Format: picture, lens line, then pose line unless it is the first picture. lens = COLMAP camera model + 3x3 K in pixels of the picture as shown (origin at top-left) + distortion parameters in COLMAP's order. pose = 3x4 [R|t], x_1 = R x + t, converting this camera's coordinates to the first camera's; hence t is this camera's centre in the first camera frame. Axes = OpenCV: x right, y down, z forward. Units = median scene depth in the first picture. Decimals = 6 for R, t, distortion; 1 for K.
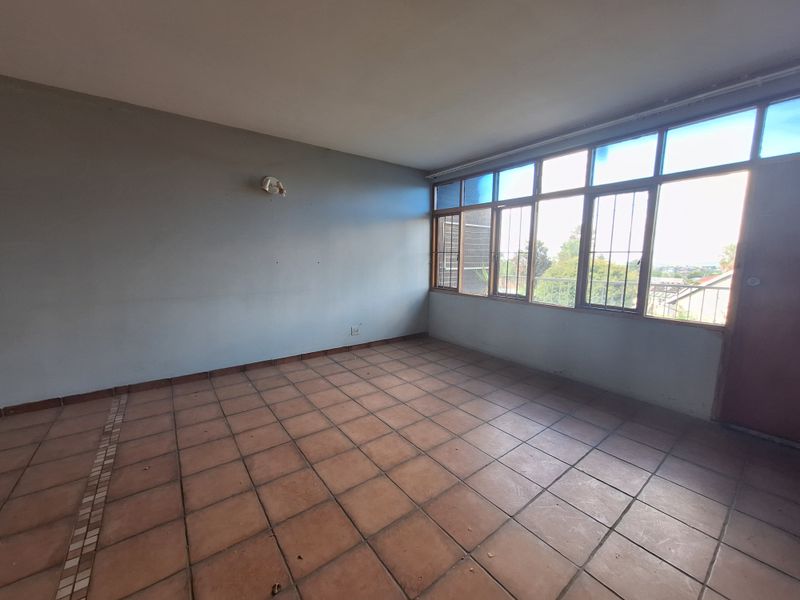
lens RADIAL K [[314.2, 0, 399.6], [0, 314.2, 301.1], [0, 0, 1]] dist [-0.003663, 0.000736]
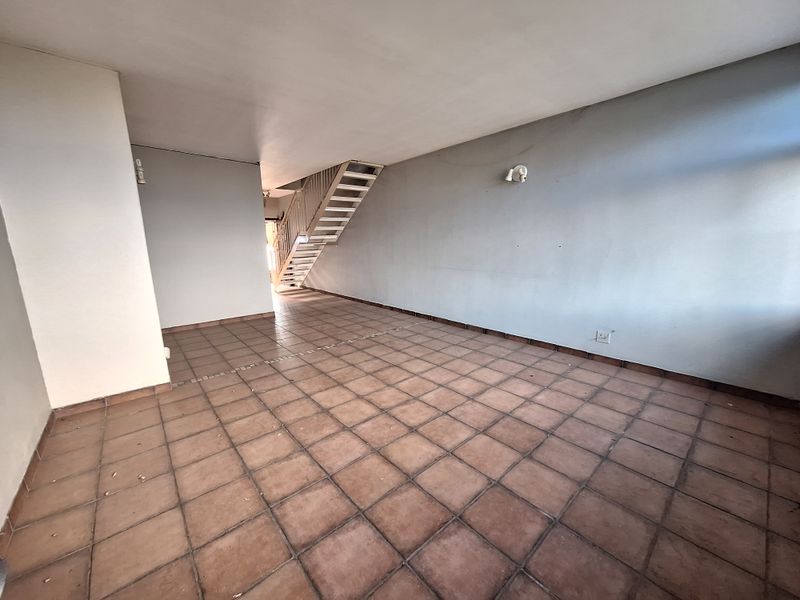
lens RADIAL K [[314.2, 0, 399.6], [0, 314.2, 301.1], [0, 0, 1]] dist [-0.003663, 0.000736]
pose [[0.066074, 0.179076, -0.981614, 0.843860], [-0.119899, 0.978061, 0.170357, -0.092237], [0.990585, 0.106438, 0.086095, 0.664649]]
